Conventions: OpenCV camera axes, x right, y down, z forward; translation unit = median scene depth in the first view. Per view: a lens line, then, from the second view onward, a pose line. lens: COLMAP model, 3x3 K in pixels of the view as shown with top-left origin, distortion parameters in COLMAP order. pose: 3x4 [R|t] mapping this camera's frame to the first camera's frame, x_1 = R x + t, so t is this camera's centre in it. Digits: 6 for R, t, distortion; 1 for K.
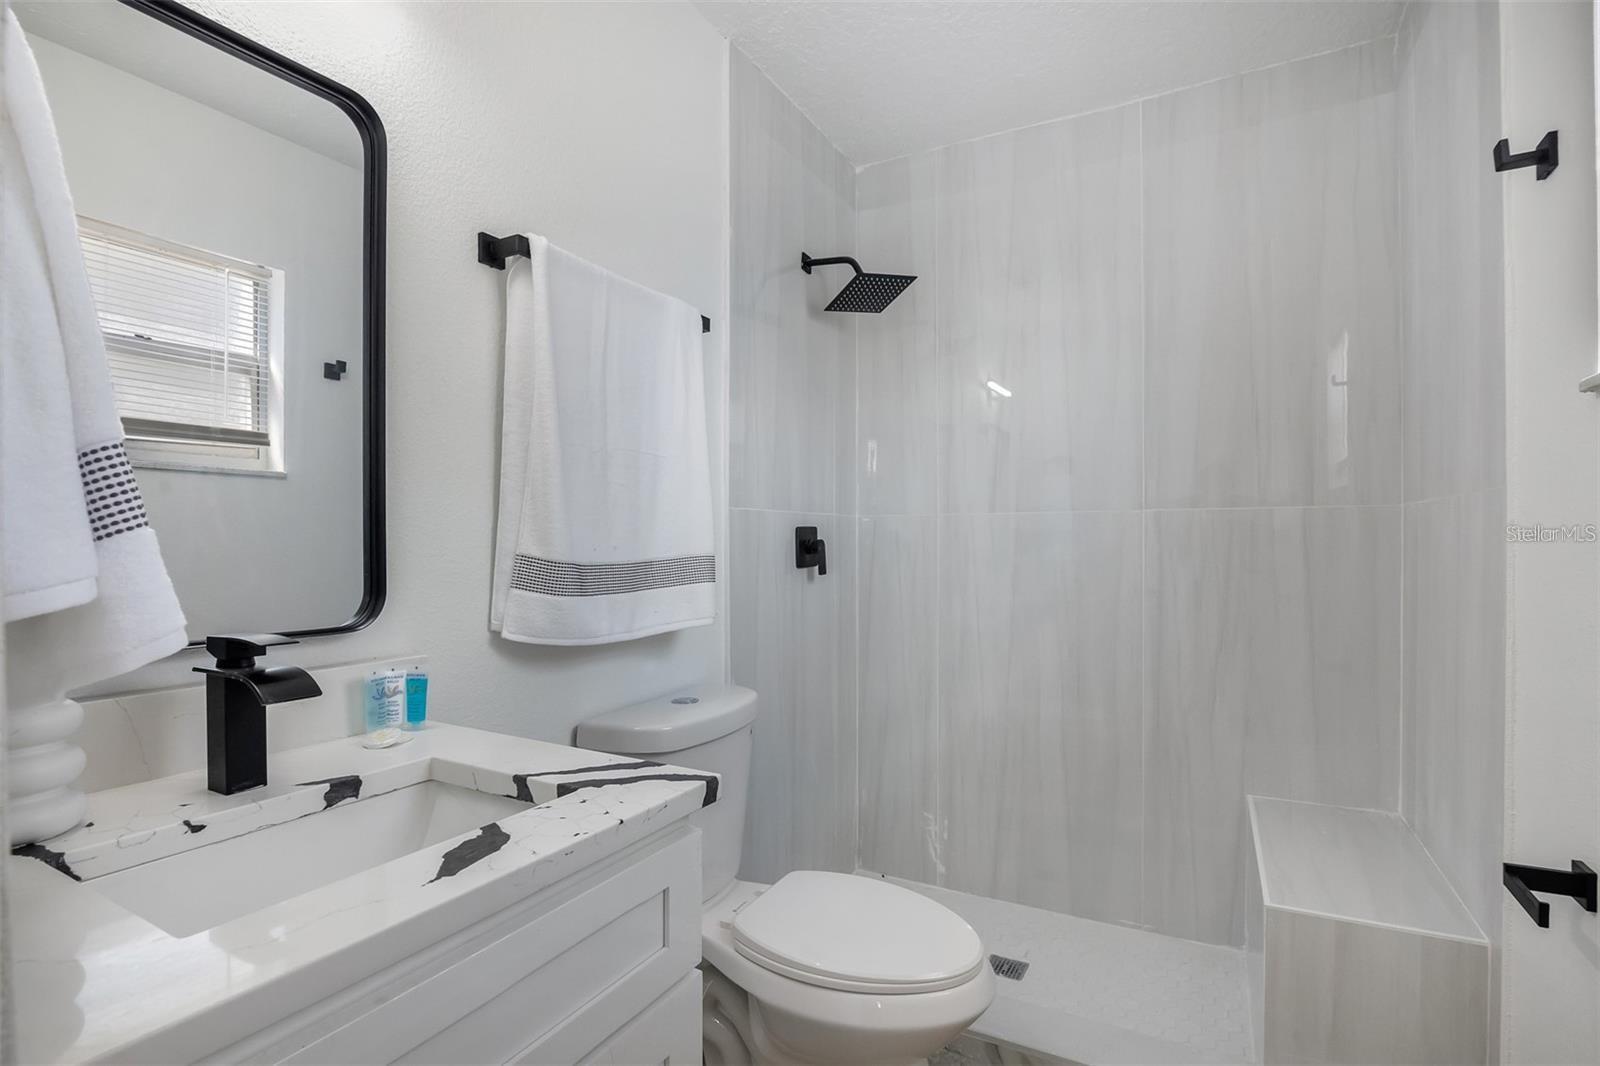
lens RADIAL K [[747.2, 0, 780.0], [0, 747.2, 533.2], [0, 0, 1]] dist [-0.016805, 0.000081]
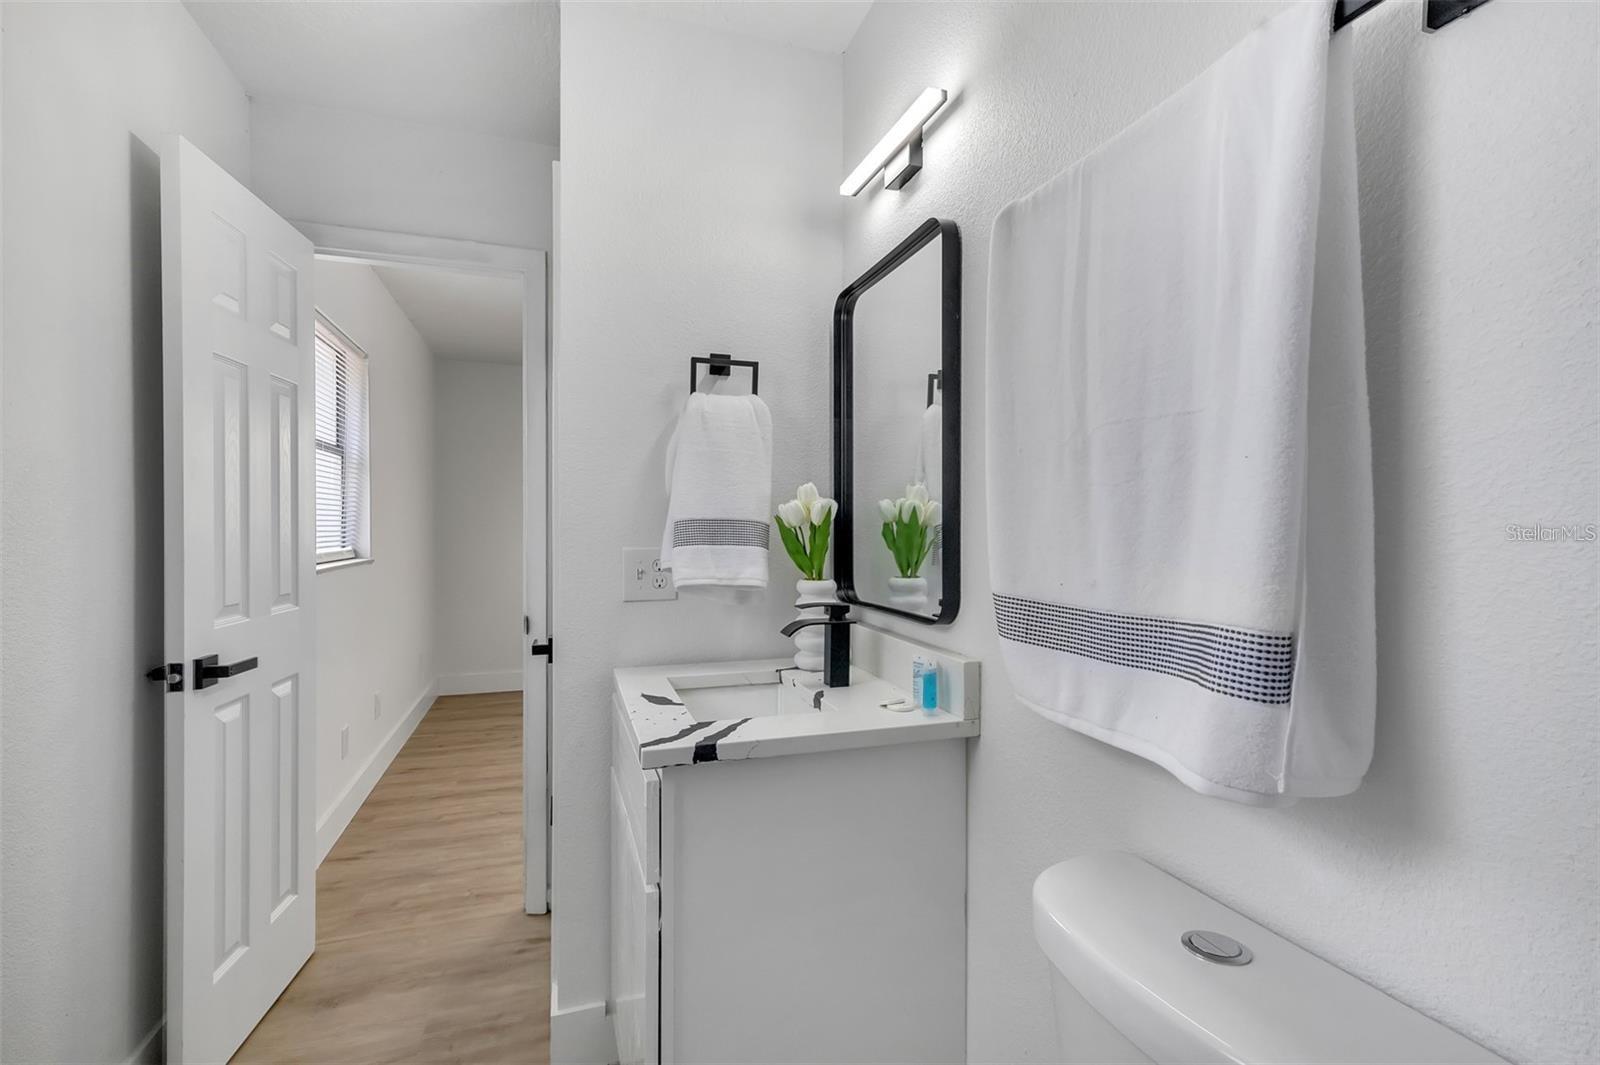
lens RADIAL K [[747.2, 0, 780.0], [0, 747.2, 532.7], [0, 0, 1]] dist [-0.016805, 0.000081]
pose [[-0.686427, 0.005123, -0.727181, 0.638499], [0.000197, 0.999976, 0.006859, -0.036861], [0.727199, 0.004565, -0.686412, 1.985055]]
